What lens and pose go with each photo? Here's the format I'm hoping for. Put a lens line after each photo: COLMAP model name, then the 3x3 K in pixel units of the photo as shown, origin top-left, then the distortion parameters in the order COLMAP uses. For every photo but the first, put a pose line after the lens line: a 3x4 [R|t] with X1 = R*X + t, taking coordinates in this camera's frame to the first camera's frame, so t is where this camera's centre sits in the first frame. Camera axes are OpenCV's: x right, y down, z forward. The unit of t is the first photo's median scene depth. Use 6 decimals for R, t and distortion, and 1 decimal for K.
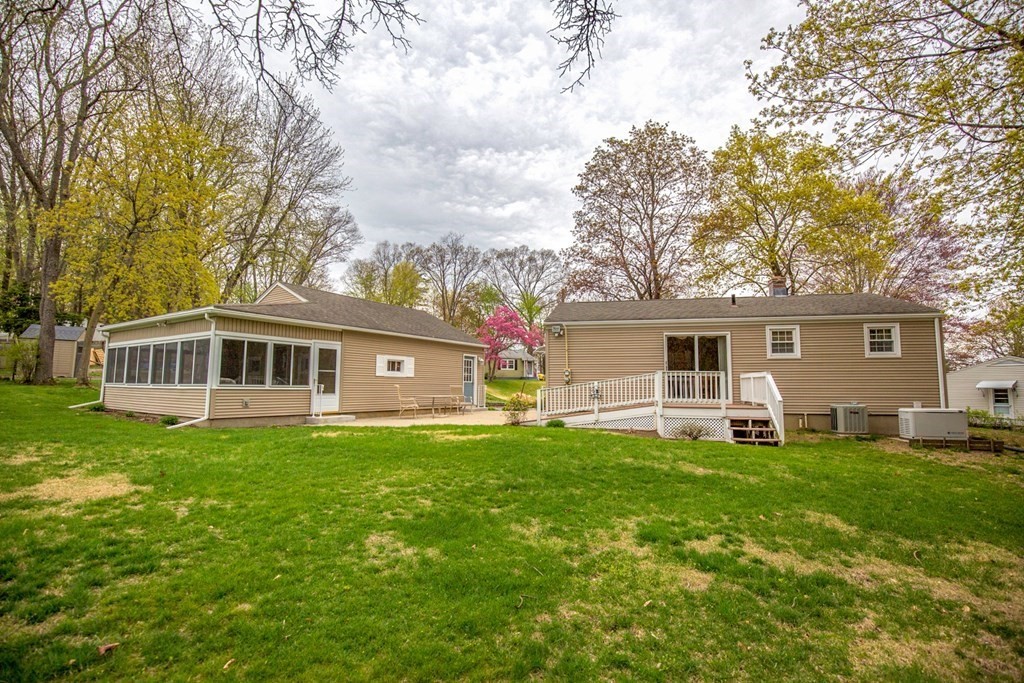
lens RADIAL K [[482.5, 0, 512.0], [0, 482.5, 341.5], [0, 0, 1]] dist [-0.024922, 0.000656]
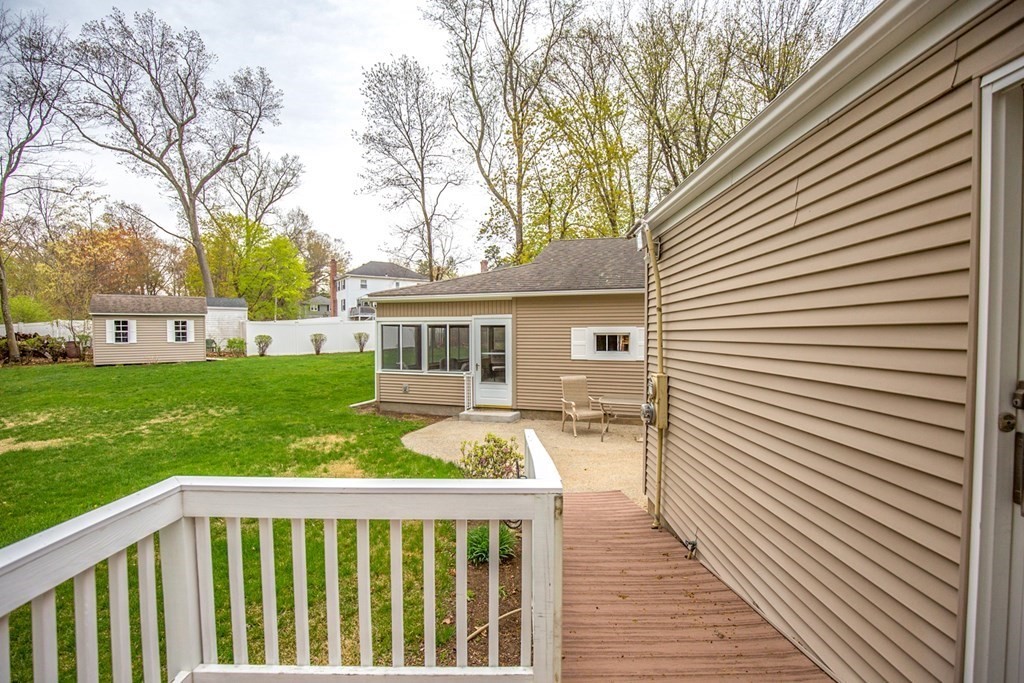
lens RADIAL K [[482.5, 0, 512.0], [0, 482.5, 341.5], [0, 0, 1]] dist [-0.024922, 0.000656]
pose [[0.226530, 0.005374, -0.973989, 0.377682], [0.092964, 0.995300, 0.027113, 0.023252], [0.969558, -0.096688, 0.224966, 0.841092]]
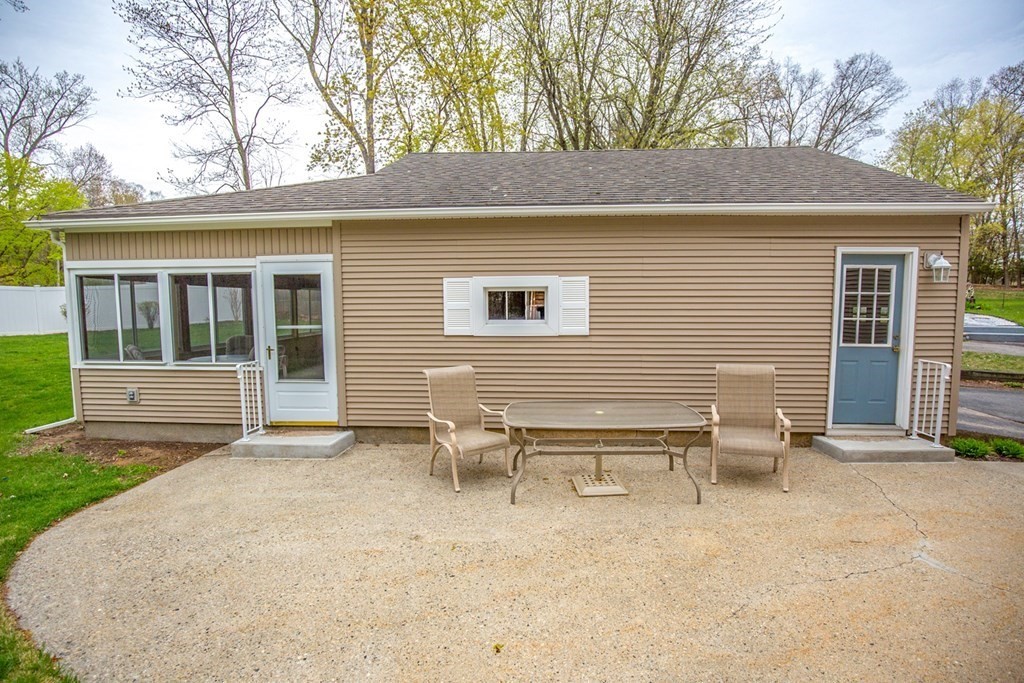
lens RADIAL K [[482.5, 0, 512.0], [0, 482.5, 341.5], [0, 0, 1]] dist [-0.024922, 0.000656]
pose [[0.478633, 0.052069, -0.876470, 0.073111], [0.091724, 0.989813, 0.108893, 0.044549], [0.873211, -0.132513, 0.468981, 0.947299]]
